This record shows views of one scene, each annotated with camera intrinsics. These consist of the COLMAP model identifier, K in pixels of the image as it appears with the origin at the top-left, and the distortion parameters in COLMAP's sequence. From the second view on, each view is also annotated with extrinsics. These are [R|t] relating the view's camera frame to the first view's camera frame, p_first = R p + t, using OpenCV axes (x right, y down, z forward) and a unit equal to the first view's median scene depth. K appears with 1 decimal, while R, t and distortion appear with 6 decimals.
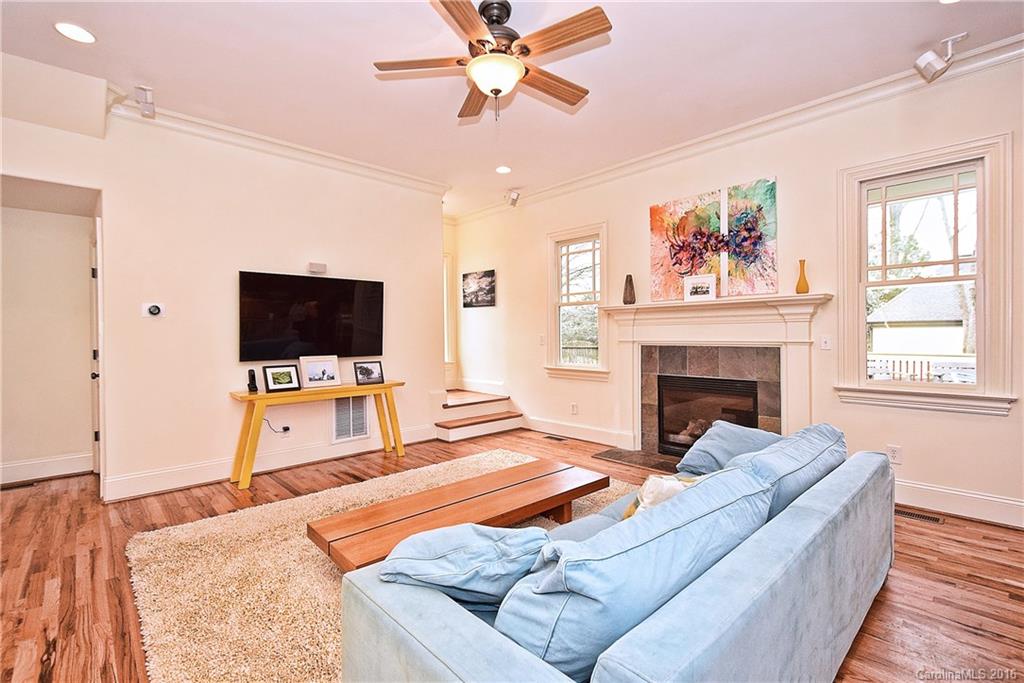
lens RADIAL K [[460.4, 0, 508.6], [0, 460.4, 332.6], [0, 0, 1]] dist [-0.005043, -0.005500]
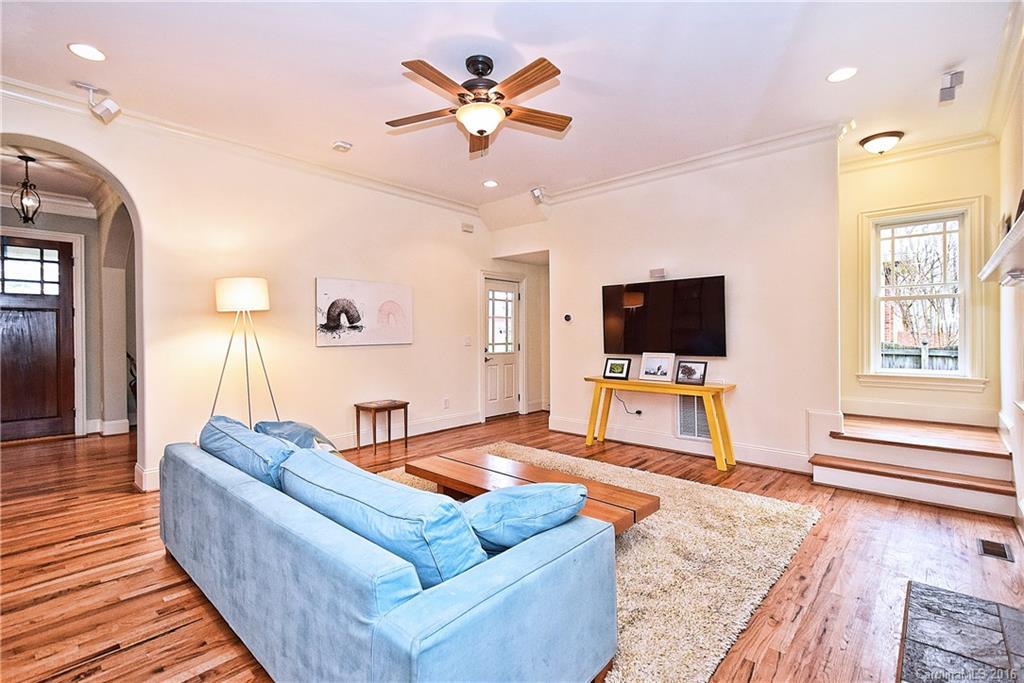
lens RADIAL K [[460.4, 0, 502.9], [0, 460.4, 338.9], [0, 0, 1]] dist [-0.005043, -0.005500]
pose [[0.078128, 0.015552, -0.996822, 0.650623], [0.005169, 0.999859, 0.016004, -0.001705], [0.996930, -0.006403, 0.078037, 0.541423]]
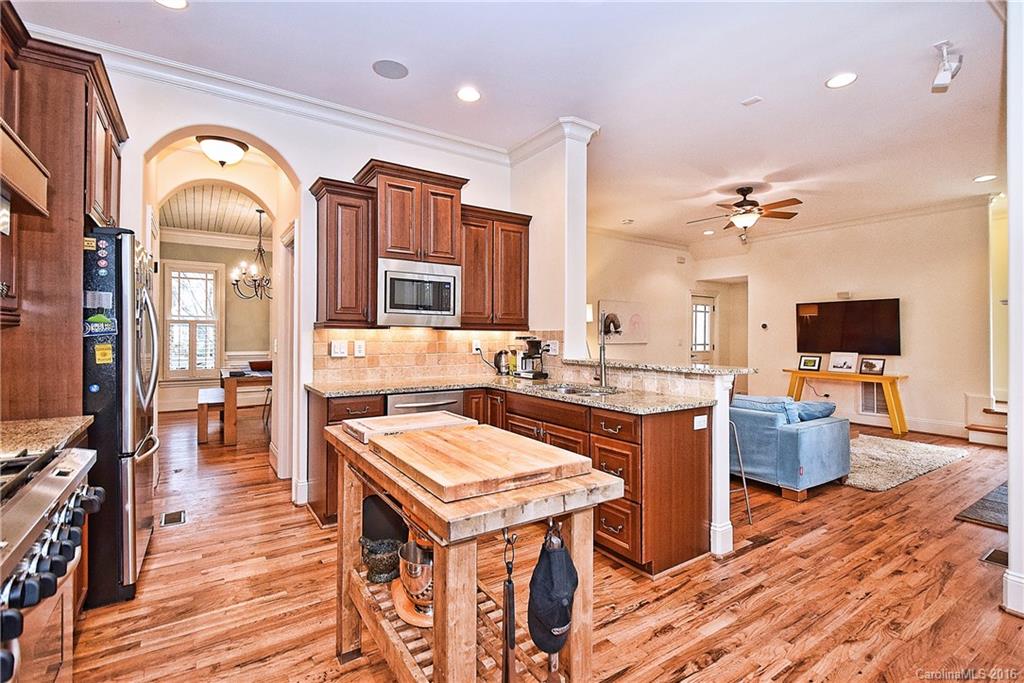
lens RADIAL K [[460.4, 0, 510.4], [0, 460.4, 335.6], [0, 0, 1]] dist [-0.005043, -0.005500]
pose [[-0.171342, 0.006145, -0.985192, 1.282128], [-0.004637, 0.999964, 0.007043, -0.010910], [0.985201, 0.005775, -0.171308, 0.162310]]
